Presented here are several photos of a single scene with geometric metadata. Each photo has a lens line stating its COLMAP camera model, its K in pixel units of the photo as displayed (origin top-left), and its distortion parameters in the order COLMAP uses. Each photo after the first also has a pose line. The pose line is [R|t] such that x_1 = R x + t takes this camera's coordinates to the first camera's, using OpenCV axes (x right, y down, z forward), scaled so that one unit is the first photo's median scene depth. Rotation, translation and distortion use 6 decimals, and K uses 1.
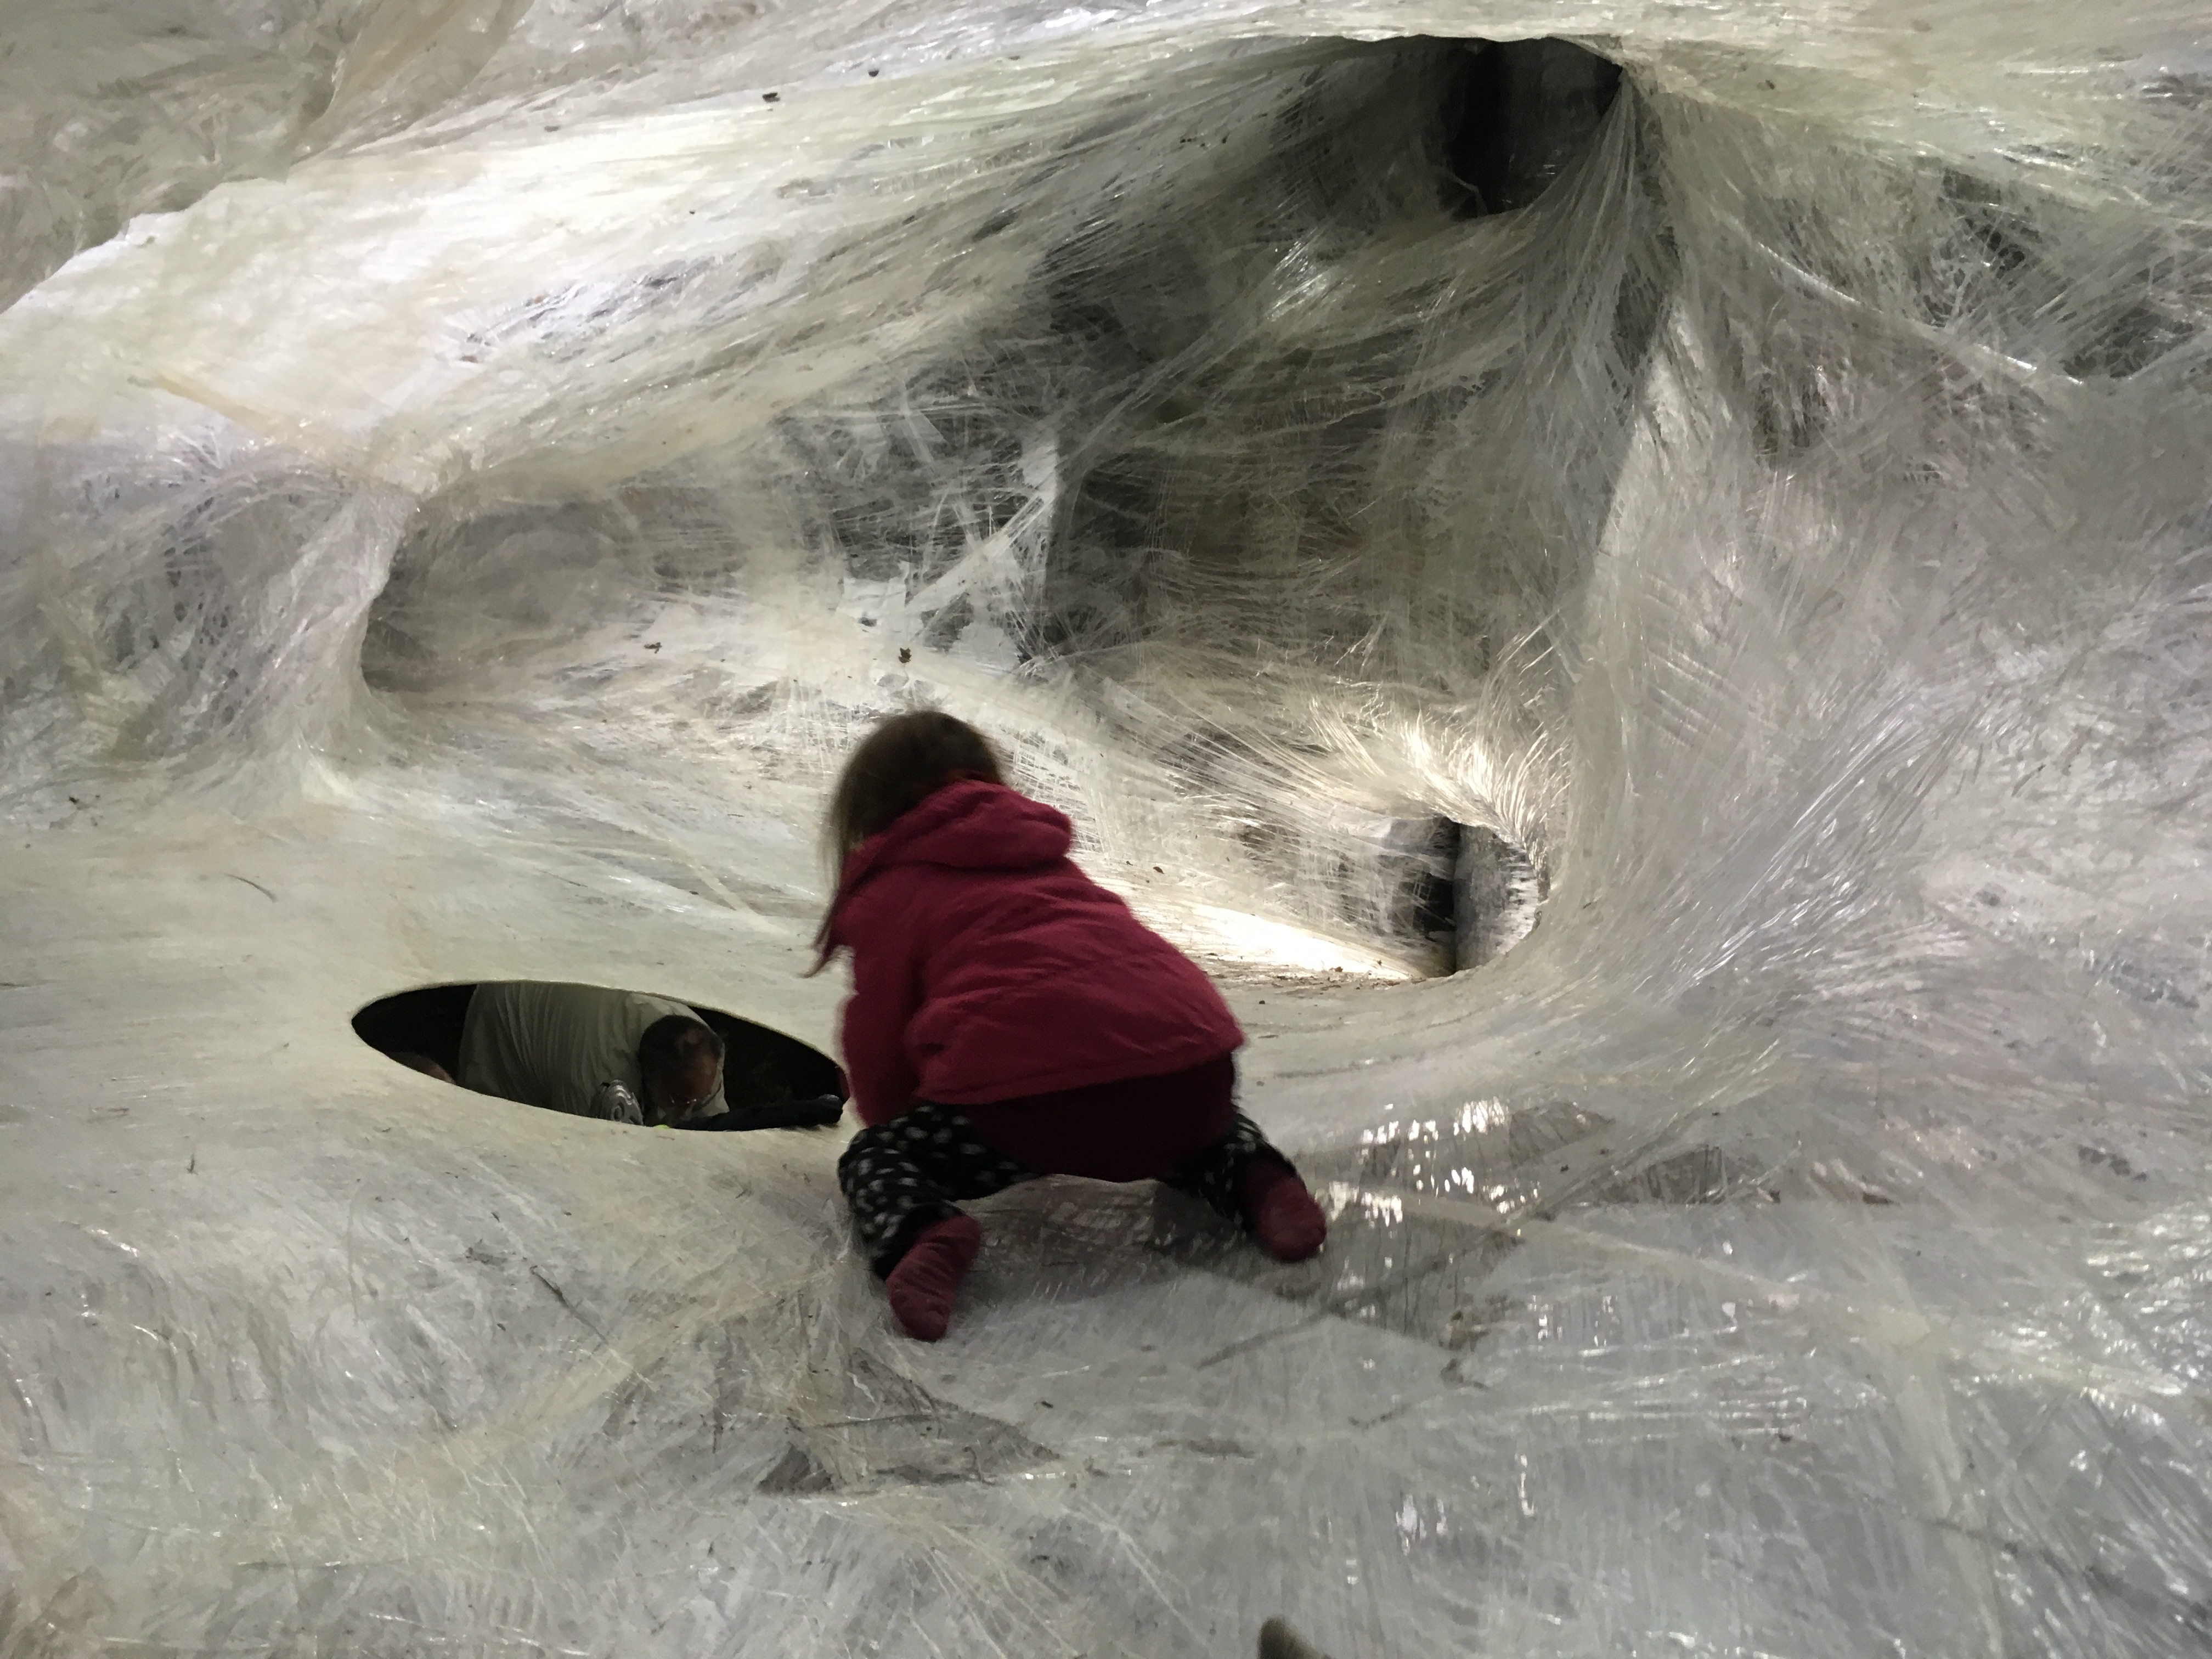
lens RADIAL K [[1859.5, 0, 1104.6], [0, 1859.5, 829.7], [0, 0, 1]] dist [-0.001733, -0.015744]
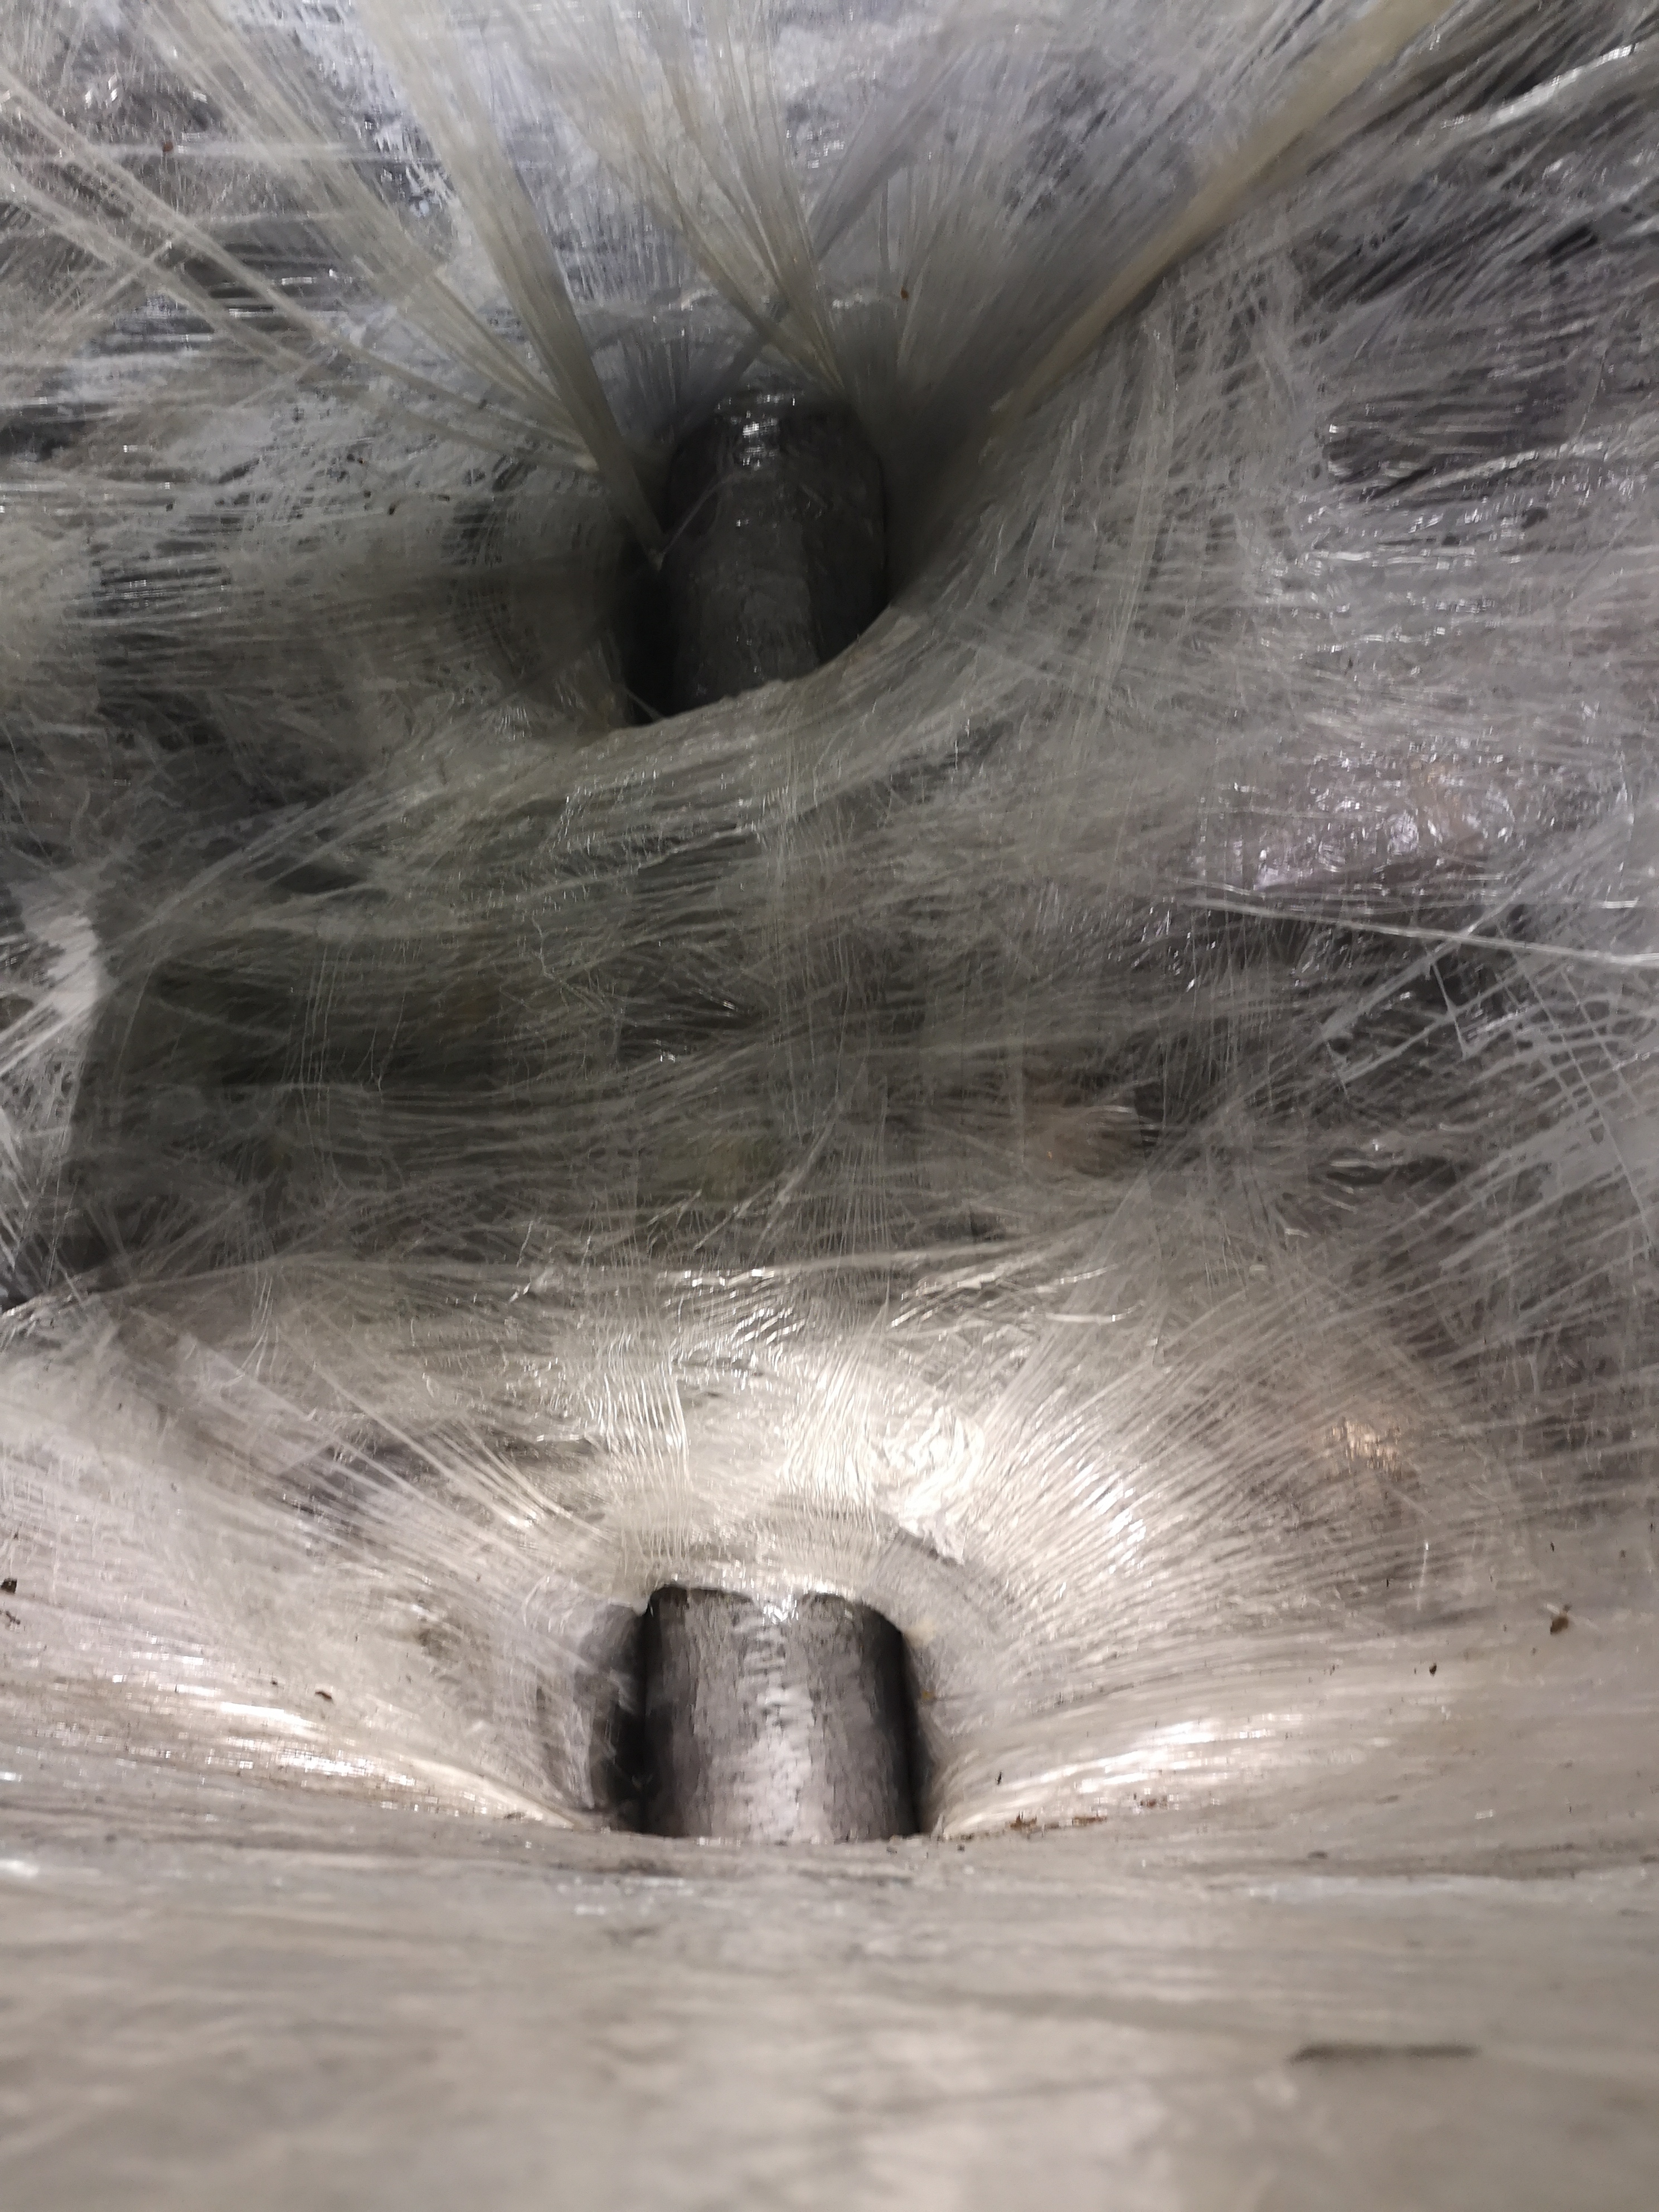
lens RADIAL K [[1694.5, 0, 836.2], [0, 1694.5, 1108.0], [0, 0, 1]] dist [0.056561, -0.001648]
pose [[0.854774, 0.060794, 0.515427, -0.096519], [0.130166, 0.936263, -0.326296, 0.040320], [-0.502412, 0.346000, 0.792380, 0.508623]]
